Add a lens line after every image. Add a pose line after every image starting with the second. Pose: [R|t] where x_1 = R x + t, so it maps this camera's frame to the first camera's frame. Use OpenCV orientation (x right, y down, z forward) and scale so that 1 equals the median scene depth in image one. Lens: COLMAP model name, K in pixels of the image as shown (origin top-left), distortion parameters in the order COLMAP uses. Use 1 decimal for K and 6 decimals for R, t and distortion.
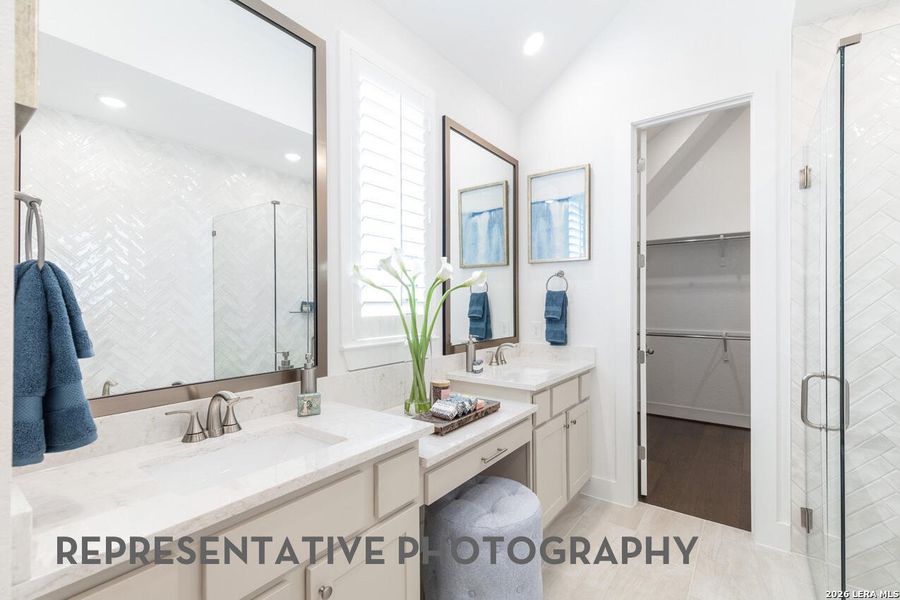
lens RADIAL K [[408.6, 0, 450.8], [0, 408.6, 302.4], [0, 0, 1]] dist [0.005570, -0.000706]
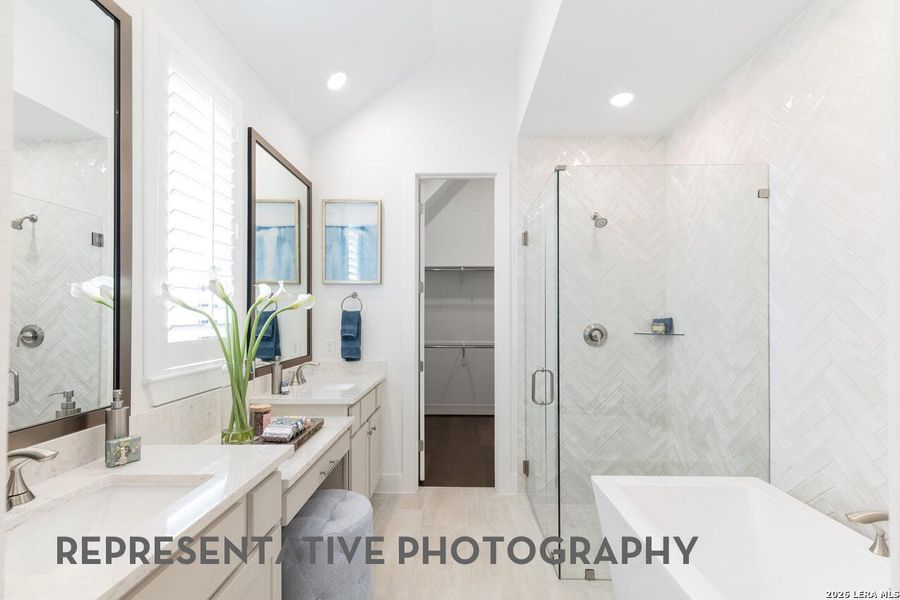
lens RADIAL K [[436.0, 0, 430.0], [0, 436.0, 307.3], [0, 0, 1]] dist [0.004810, -0.000139]
pose [[0.815052, 0.008503, 0.579325, -0.276774], [-0.001133, 0.999914, -0.013082, -0.025786], [-0.579387, 0.010007, 0.814991, -0.073337]]
